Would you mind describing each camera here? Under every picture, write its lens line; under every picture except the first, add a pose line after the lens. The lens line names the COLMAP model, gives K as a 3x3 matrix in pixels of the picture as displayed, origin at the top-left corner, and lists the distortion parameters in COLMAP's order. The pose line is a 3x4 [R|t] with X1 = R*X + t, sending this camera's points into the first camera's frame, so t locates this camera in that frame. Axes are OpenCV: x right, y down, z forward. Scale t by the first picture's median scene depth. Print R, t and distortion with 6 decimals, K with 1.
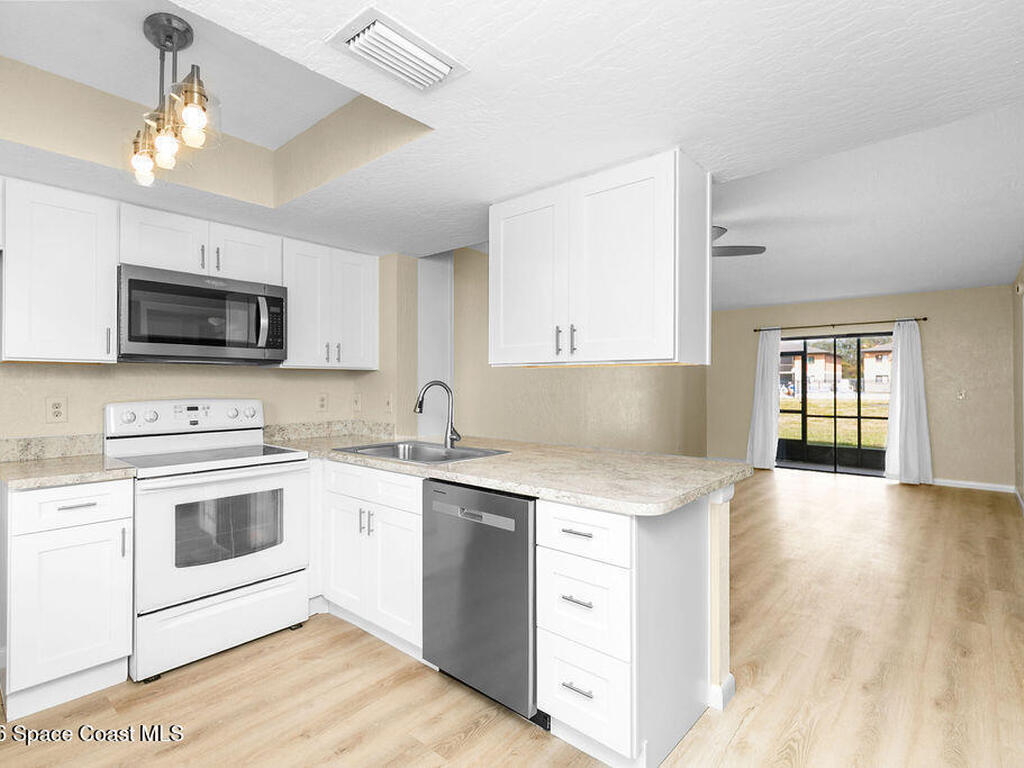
lens RADIAL K [[520.6, 0, 510.3], [0, 520.6, 382.9], [0, 0, 1]] dist [0.000760, -0.000122]
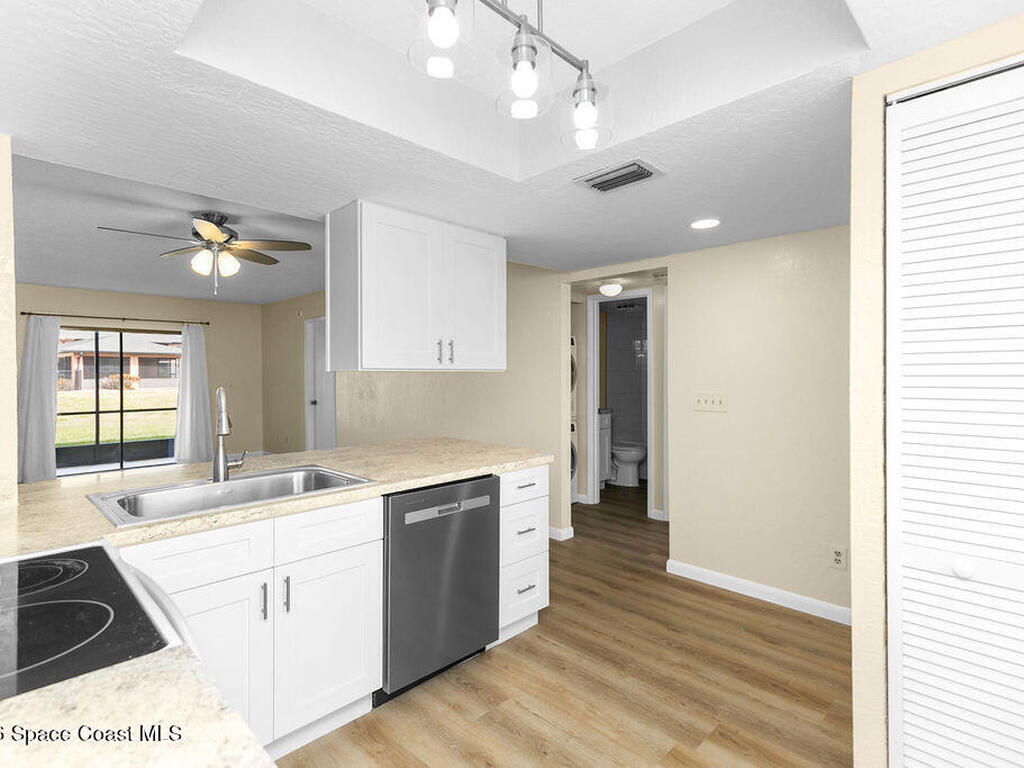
lens RADIAL K [[520.6, 0, 510.5], [0, 520.6, 378.9], [0, 0, 1]] dist [0.000760, -0.000122]
pose [[0.055272, -0.012441, 0.998394, -1.043356], [0.001312, 0.999922, 0.012388, -0.030428], [-0.998470, 0.000626, 0.055284, 0.729072]]
